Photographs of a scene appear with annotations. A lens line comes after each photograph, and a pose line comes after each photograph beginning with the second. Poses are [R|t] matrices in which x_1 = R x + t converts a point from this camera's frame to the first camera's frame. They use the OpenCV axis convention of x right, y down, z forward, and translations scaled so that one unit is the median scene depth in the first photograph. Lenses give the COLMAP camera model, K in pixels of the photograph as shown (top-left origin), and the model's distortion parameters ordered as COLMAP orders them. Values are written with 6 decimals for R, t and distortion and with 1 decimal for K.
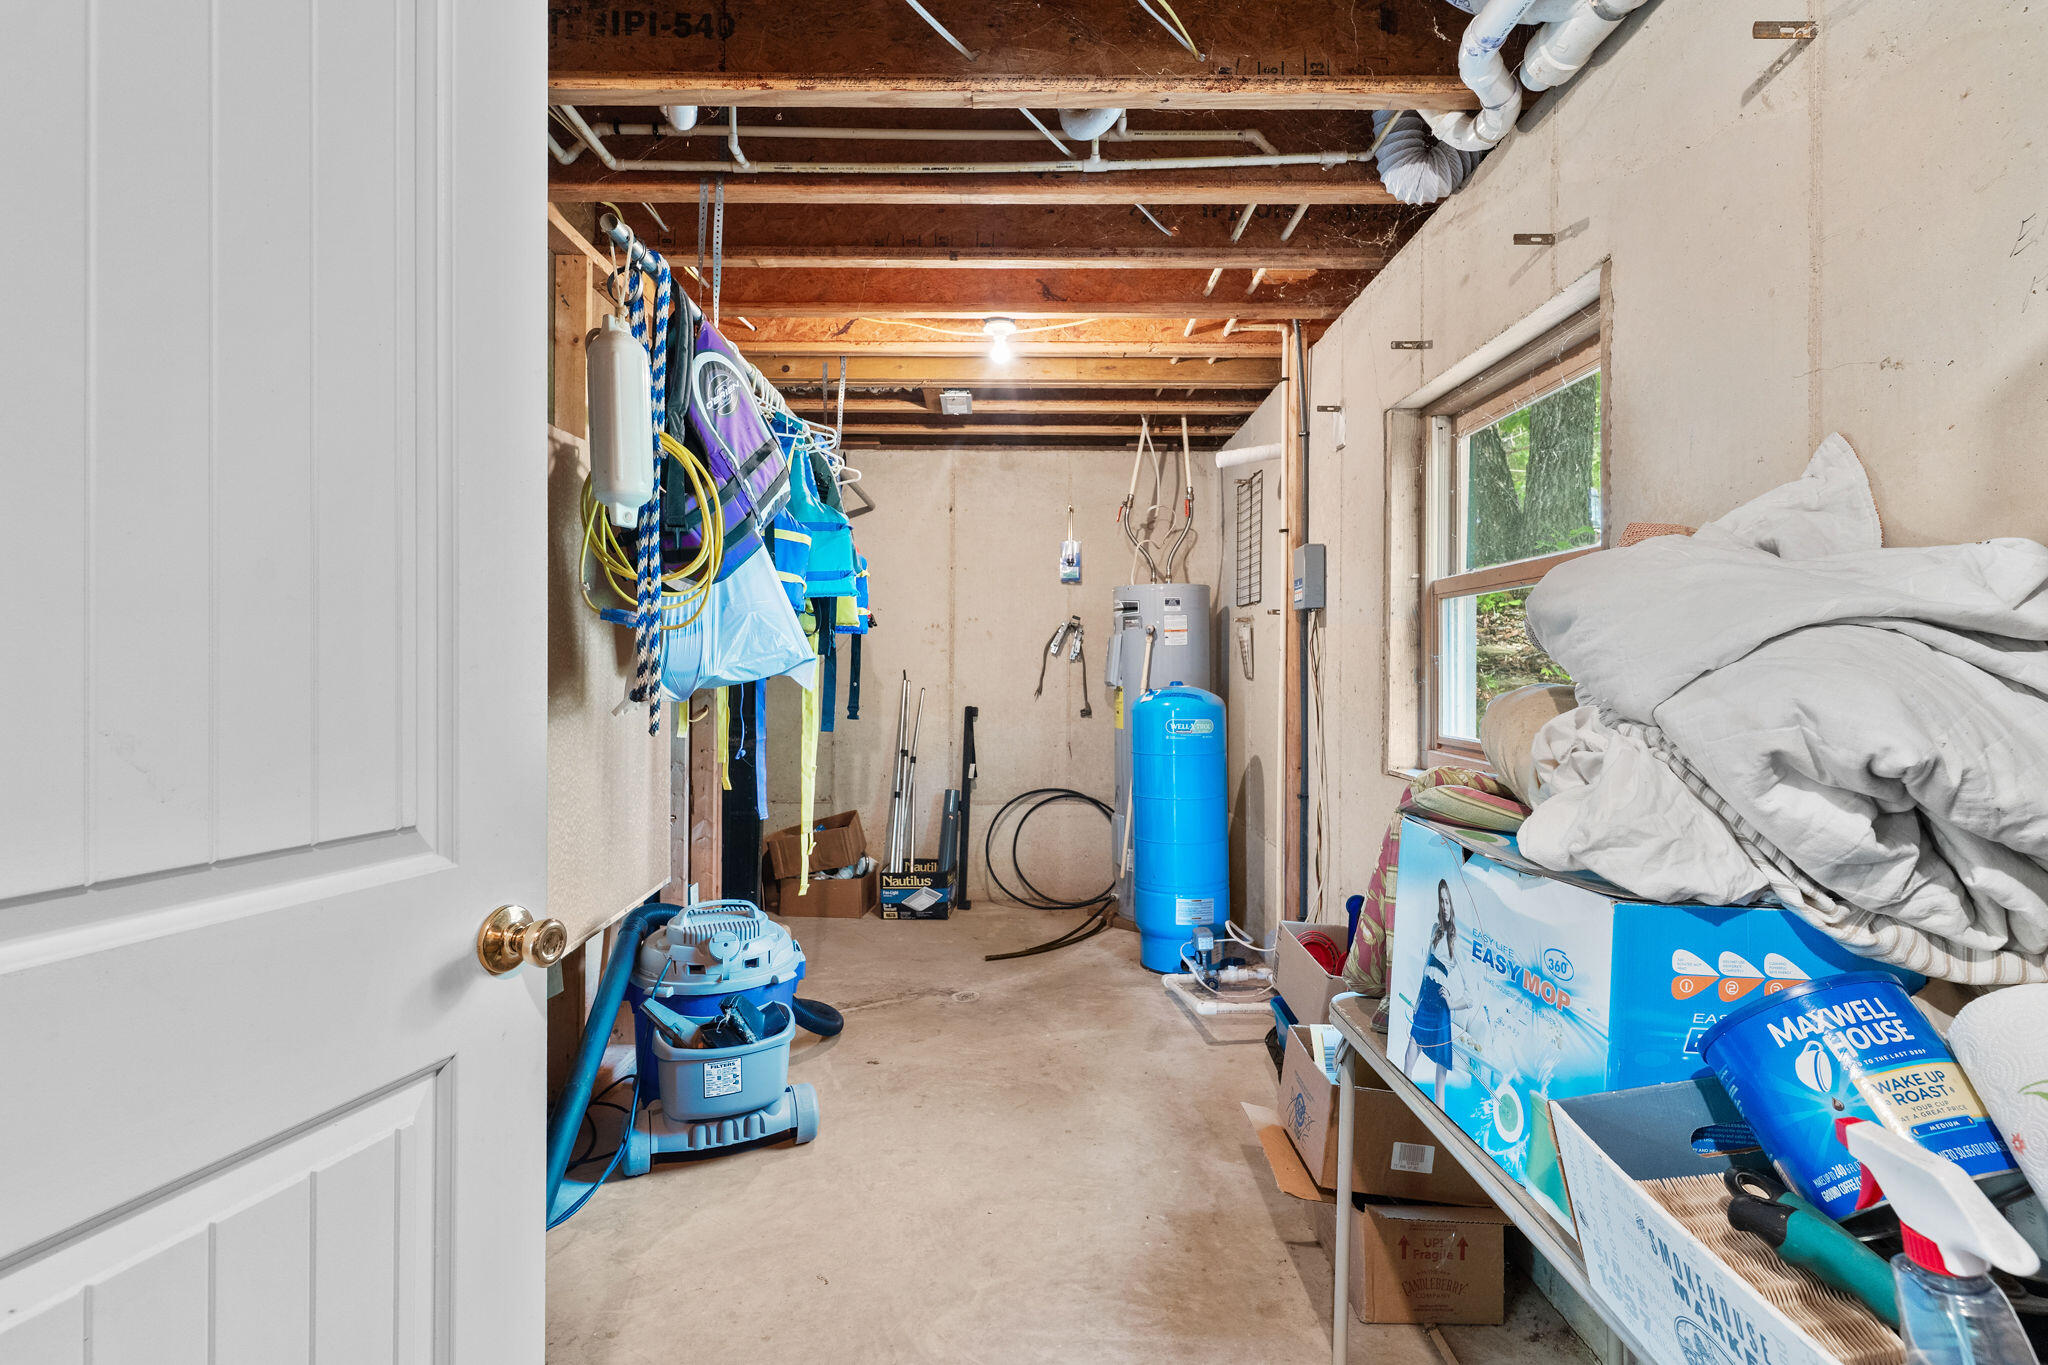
lens RADIAL K [[997.3, 0, 1022.4], [0, 997.3, 680.9], [0, 0, 1]] dist [-0.000923, 0.000289]
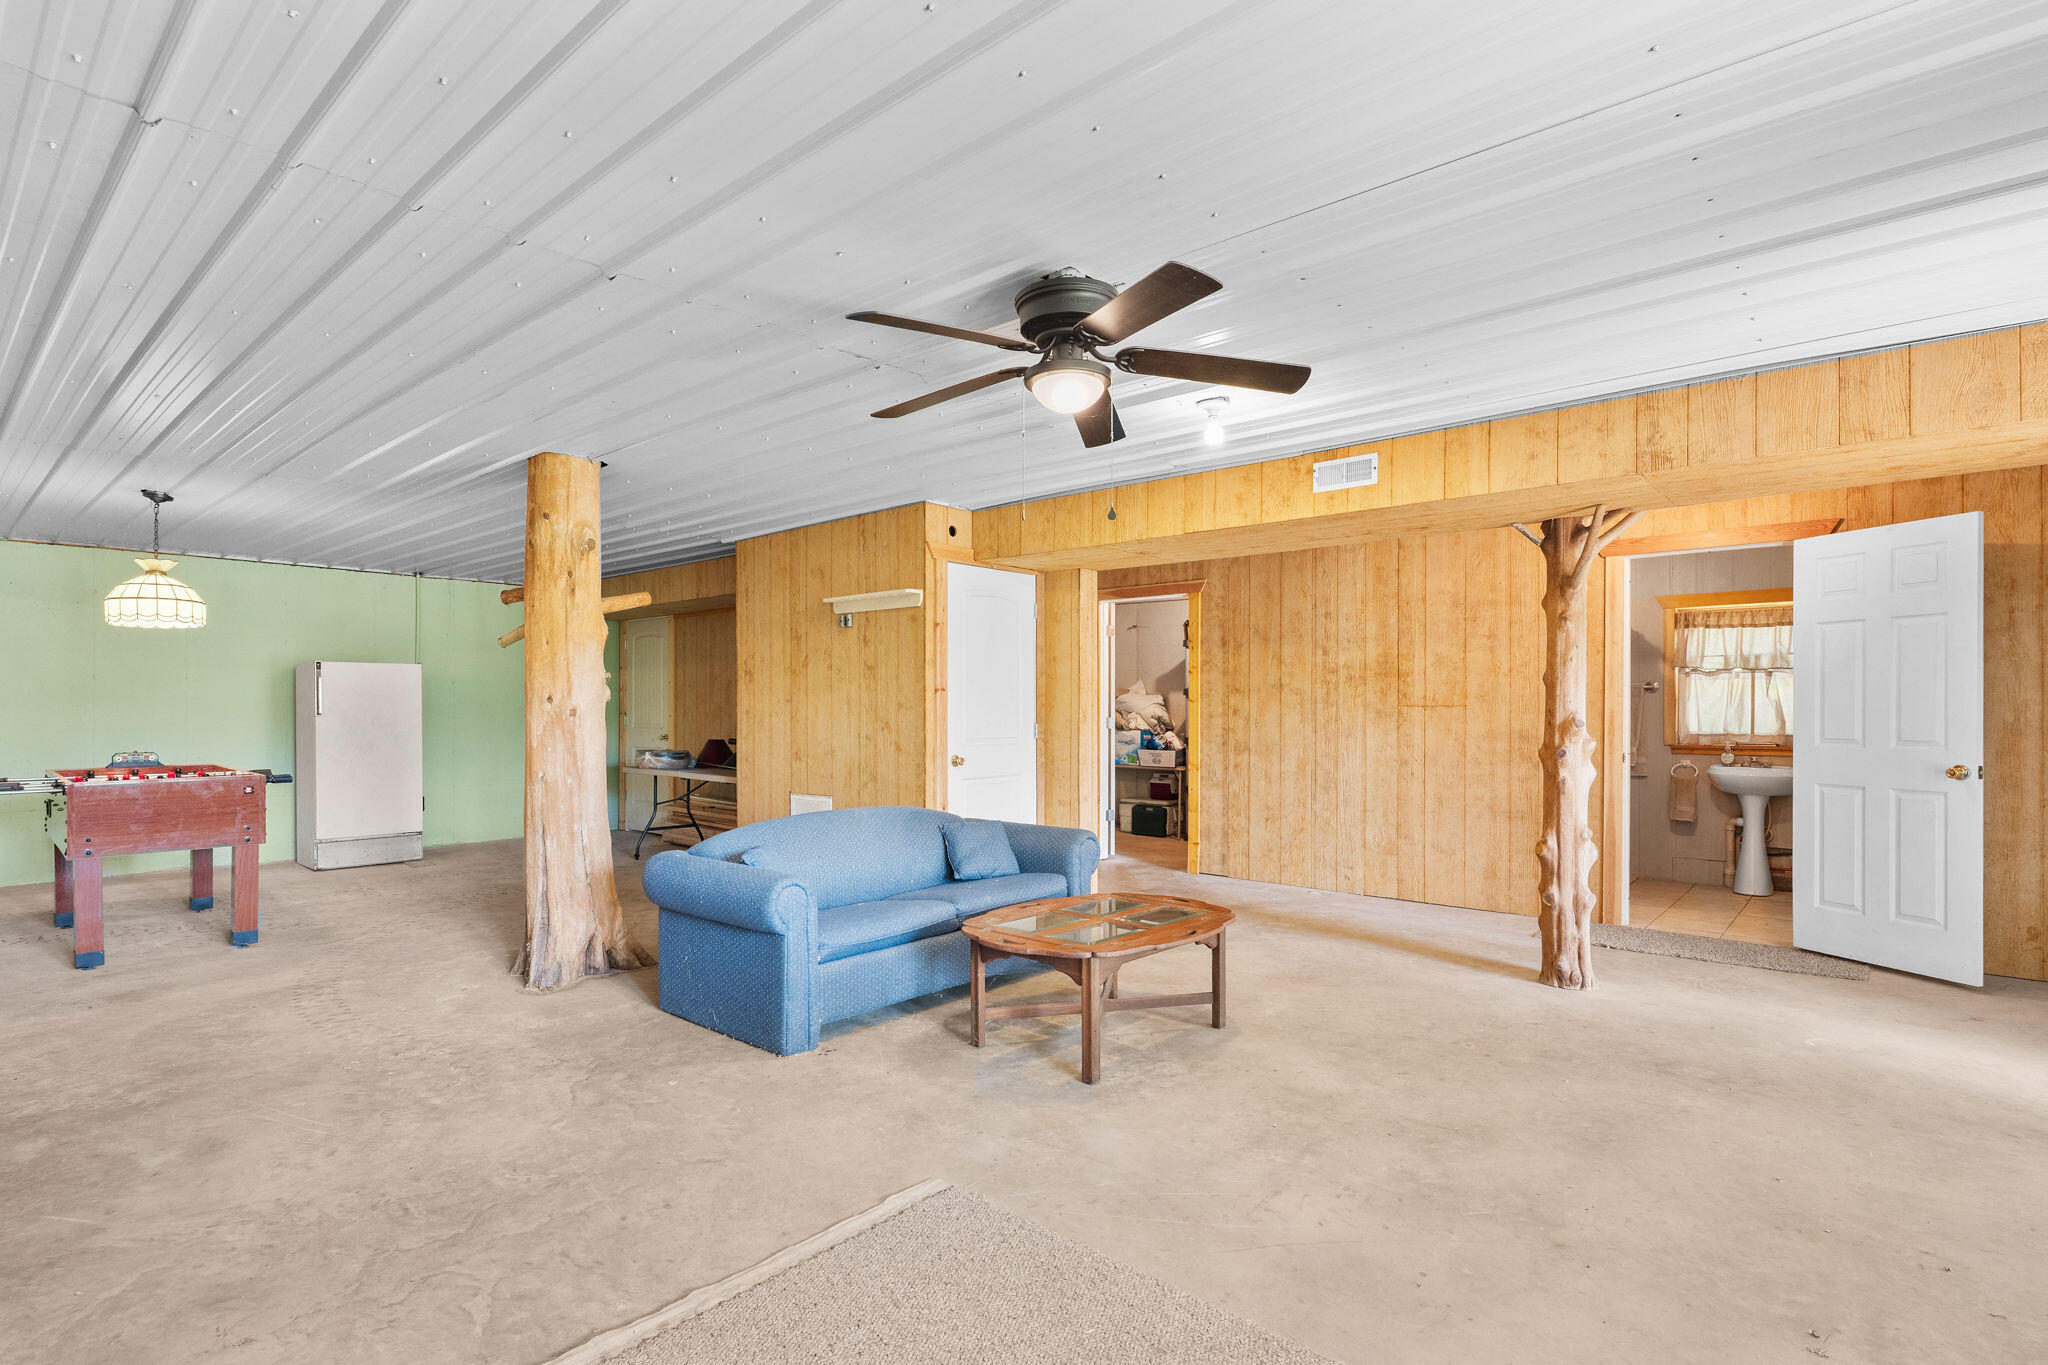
lens RADIAL K [[997.3, 0, 1027.8], [0, 997.3, 697.2], [0, 0, 1]] dist [-0.000923, 0.000289]
pose [[0.654678, -0.001389, 0.755906, -7.676948], [0.004912, 0.999985, -0.002417, -0.094150], [-0.755892, 0.005295, 0.654675, -4.671393]]
